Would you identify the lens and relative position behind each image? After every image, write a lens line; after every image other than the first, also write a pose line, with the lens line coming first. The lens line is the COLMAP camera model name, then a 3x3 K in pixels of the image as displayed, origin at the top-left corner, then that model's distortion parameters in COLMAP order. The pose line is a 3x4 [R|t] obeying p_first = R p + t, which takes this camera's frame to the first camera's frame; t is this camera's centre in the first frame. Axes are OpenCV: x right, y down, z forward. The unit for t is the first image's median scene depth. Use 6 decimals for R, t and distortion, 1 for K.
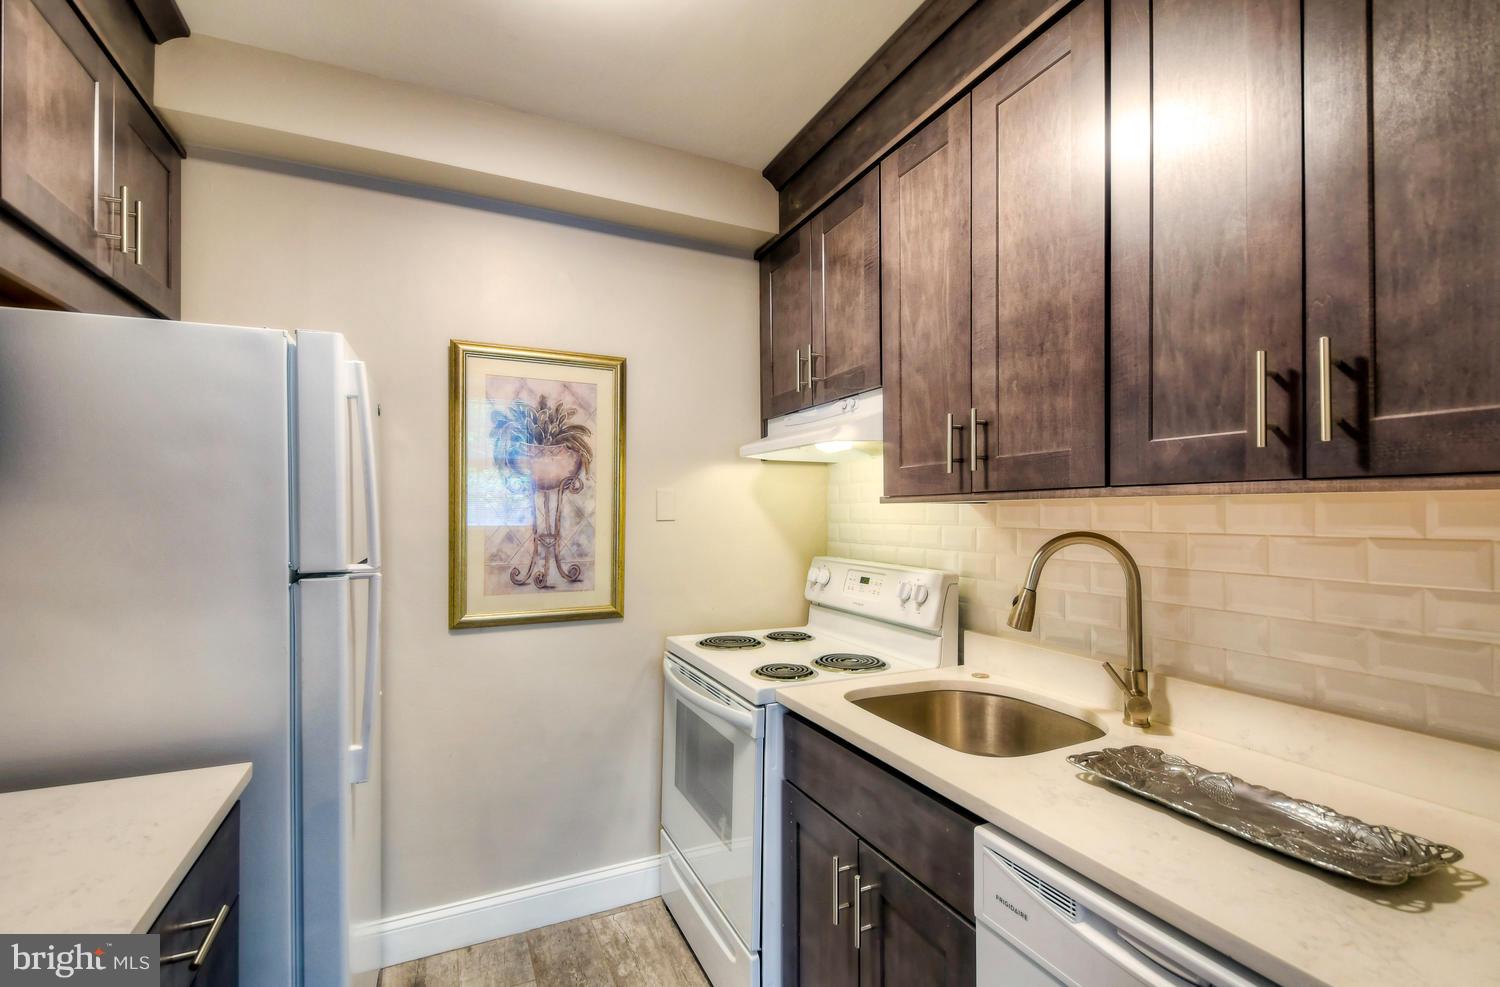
lens RADIAL K [[670.2, 0, 762.9], [0, 670.2, 499.0], [0, 0, 1]] dist [0.016211, -0.001883]
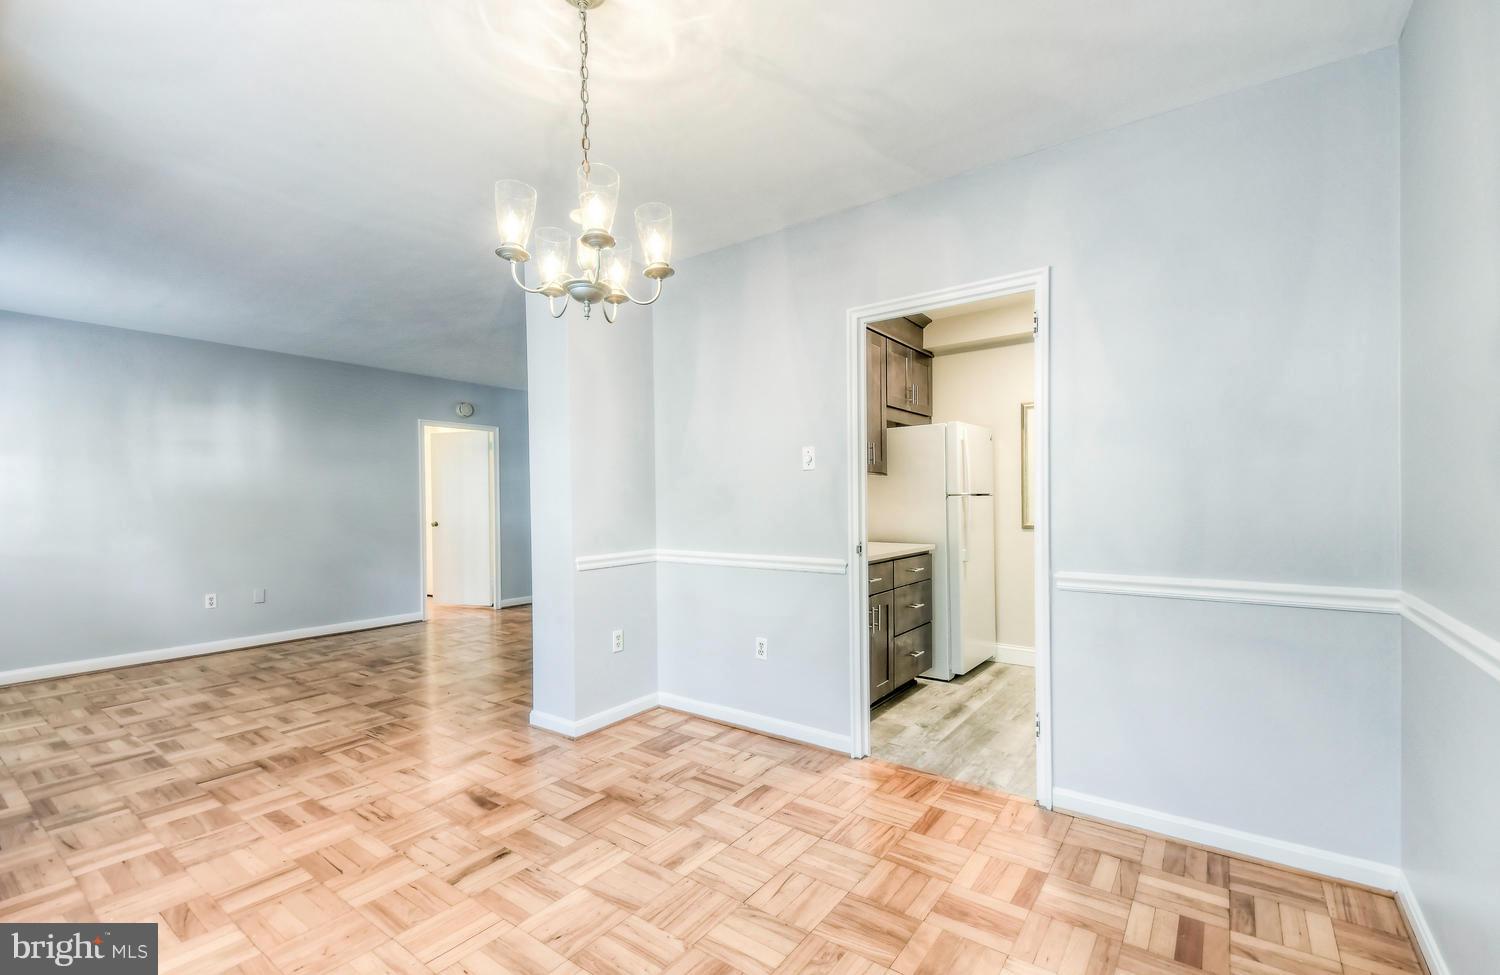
lens RADIAL K [[651.5, 0, 740.1], [0, 651.5, 505.6], [0, 0, 1]] dist [0.009678, -0.003816]
pose [[0.454626, -0.000345, -0.890682, 1.064662], [0.021213, 0.999720, 0.010440, 0.067948], [0.890430, -0.023640, 0.454506, -0.857416]]
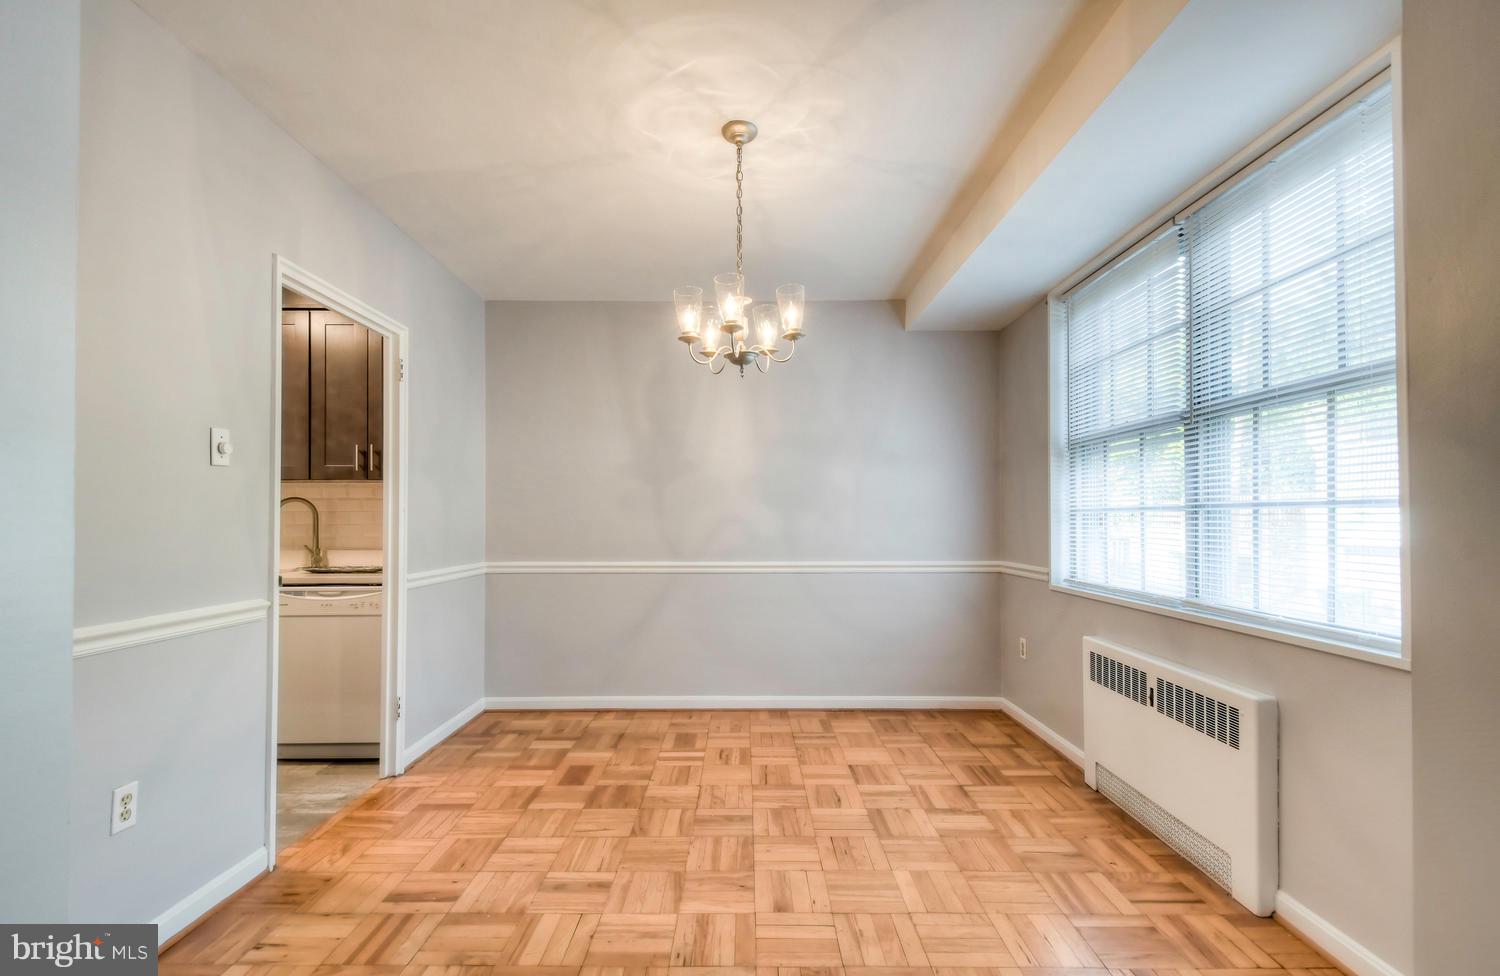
lens RADIAL K [[651.5, 0, 746.0], [0, 651.5, 512.5], [0, 0, 1]] dist [0.009678, -0.003816]
pose [[0.433925, 0.009043, 0.900904, -0.710281], [-0.013155, 0.999907, -0.003701, 0.063614], [-0.900853, -0.010245, 0.434003, -1.129155]]
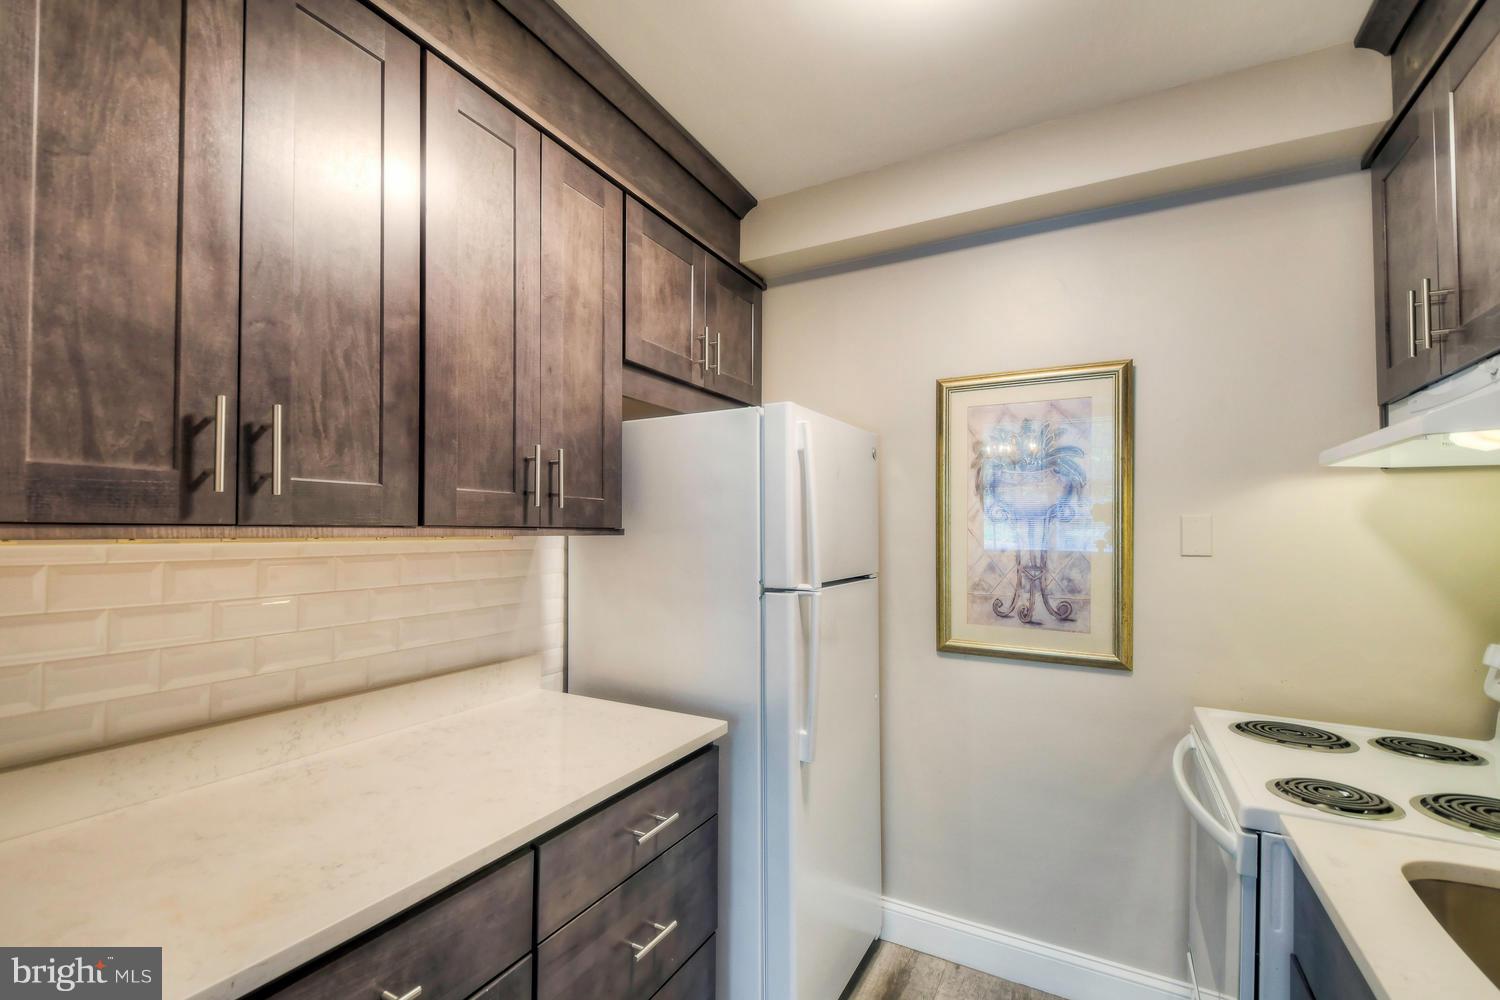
lens RADIAL K [[666.8, 0, 737.3], [0, 666.8, 508.9], [0, 0, 1]] dist [0.014253, -0.002485]
pose [[0.574150, -0.020629, -0.818490, 0.214328], [0.006564, 0.999766, -0.020593, -0.011167], [0.818724, 0.006451, 0.574151, 0.130306]]
